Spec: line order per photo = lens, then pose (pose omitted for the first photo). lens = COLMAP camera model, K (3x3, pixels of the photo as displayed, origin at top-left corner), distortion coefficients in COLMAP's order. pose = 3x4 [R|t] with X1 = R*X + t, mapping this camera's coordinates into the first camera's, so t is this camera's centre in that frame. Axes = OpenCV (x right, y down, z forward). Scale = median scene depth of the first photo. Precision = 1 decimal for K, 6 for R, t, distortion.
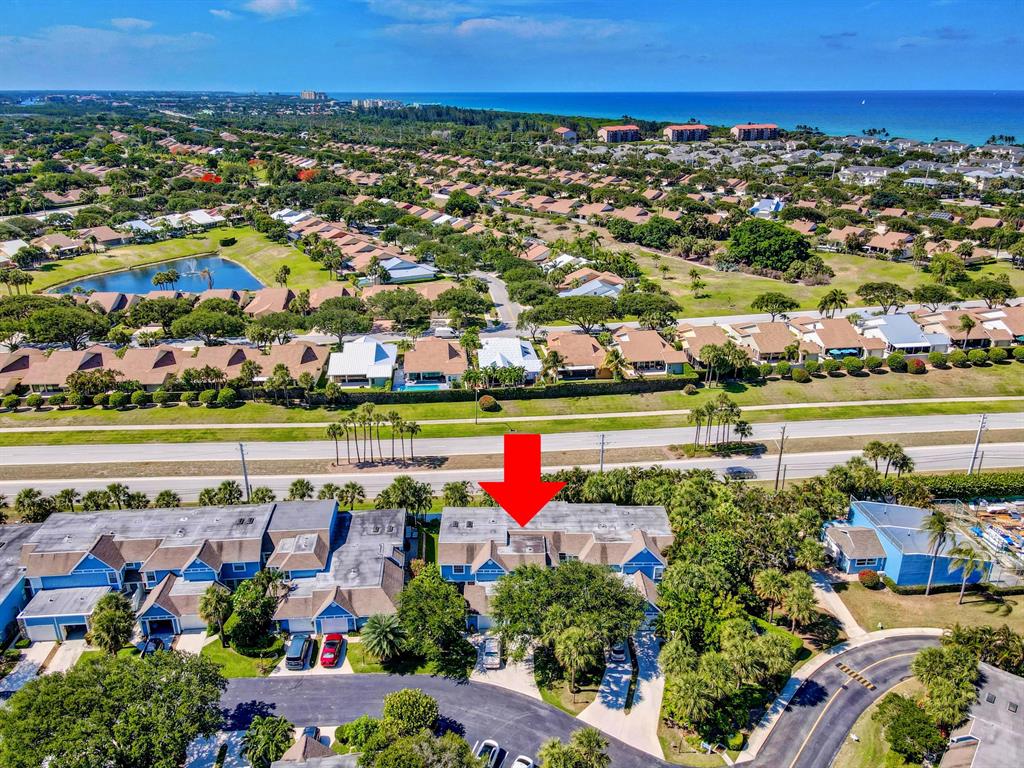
lens RADIAL K [[753.7, 0, 506.9], [0, 753.7, 381.0], [0, 0, 1]] dist [-0.010739, 0.050684]
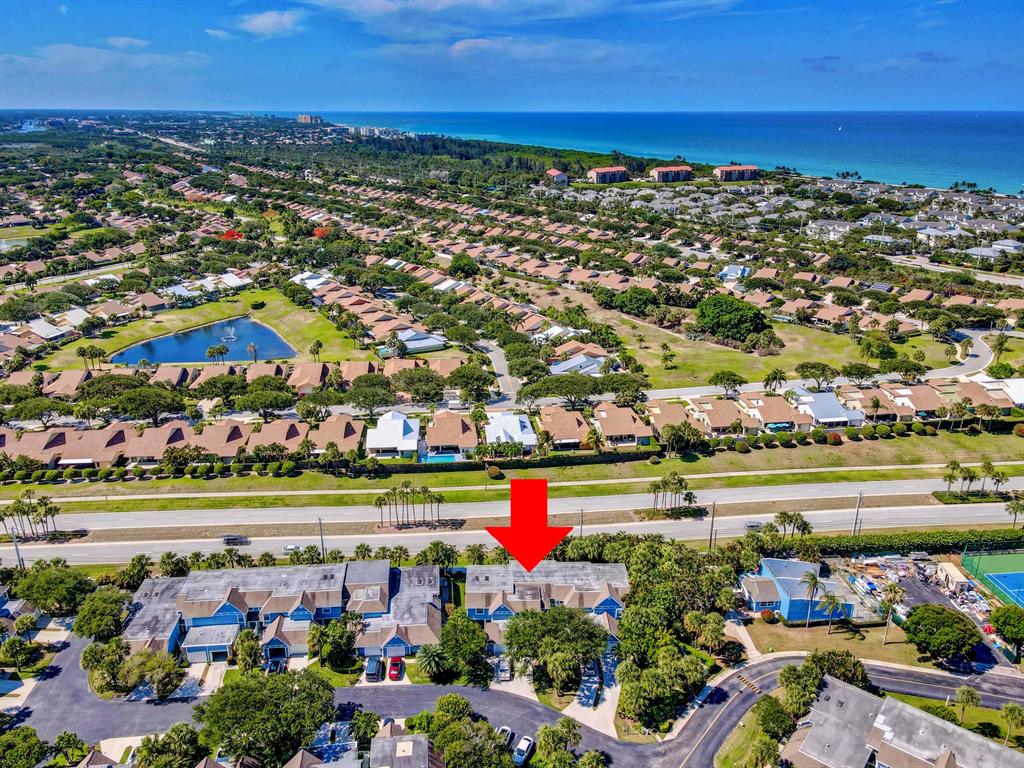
lens RADIAL K [[753.7, 0, 506.9], [0, 753.7, 381.0], [0, 0, 1]] dist [-0.010739, 0.050684]
pose [[0.999954, -0.000581, 0.009595, -0.023804], [0.000787, 0.999768, -0.021531, -0.142792], [-0.009581, 0.021538, 0.999722, -0.402632]]
